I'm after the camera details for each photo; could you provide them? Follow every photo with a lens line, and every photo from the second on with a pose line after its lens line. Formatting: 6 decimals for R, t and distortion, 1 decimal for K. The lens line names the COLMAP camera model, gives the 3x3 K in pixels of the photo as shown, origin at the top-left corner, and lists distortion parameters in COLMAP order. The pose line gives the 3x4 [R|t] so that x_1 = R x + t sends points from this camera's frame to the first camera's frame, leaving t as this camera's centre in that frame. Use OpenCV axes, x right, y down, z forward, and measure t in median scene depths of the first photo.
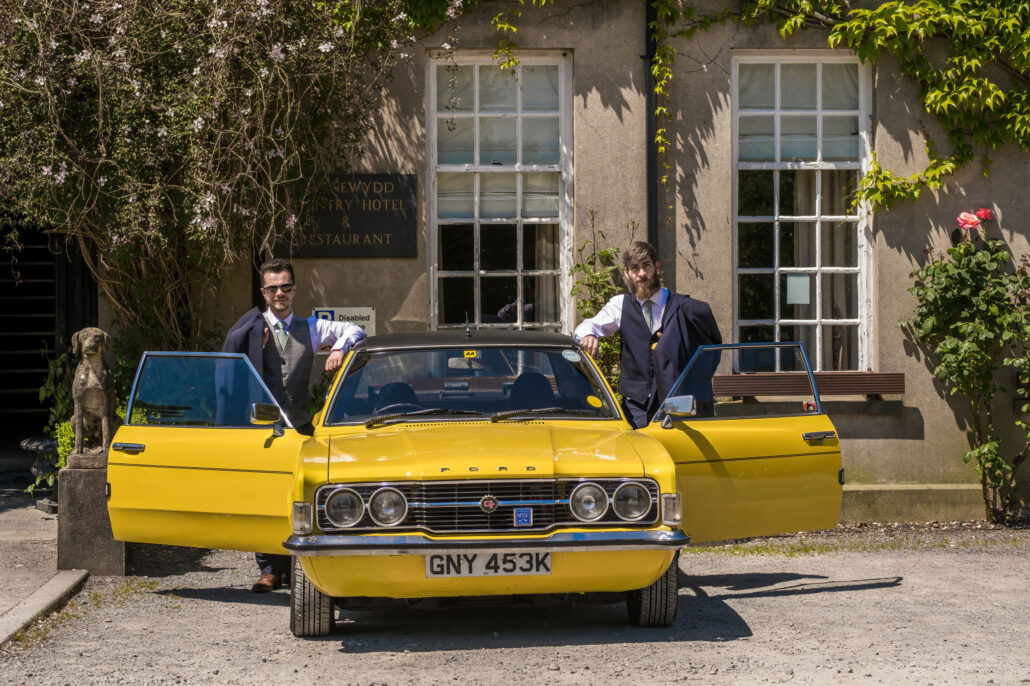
lens RADIAL K [[2132.9, 0, 515.0], [0, 2132.9, 343.0], [0, 0, 1]] dist [0.016558, -0.350297]
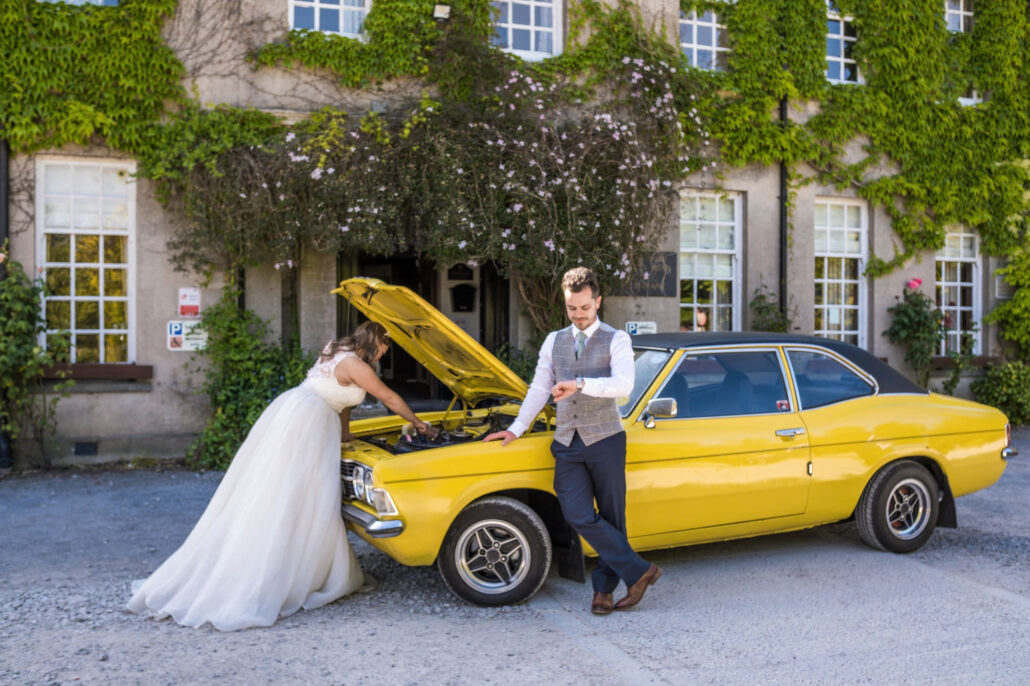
lens RADIAL K [[1040.1, 0, 515.0], [0, 1040.1, 343.0], [0, 0, 1]] dist [-0.155109, 0.230990]
pose [[0.964329, 0.007091, 0.264612, -0.424738], [-0.006433, 0.999974, -0.003352, 0.005464], [-0.264629, 0.001530, 0.964349, 0.147426]]
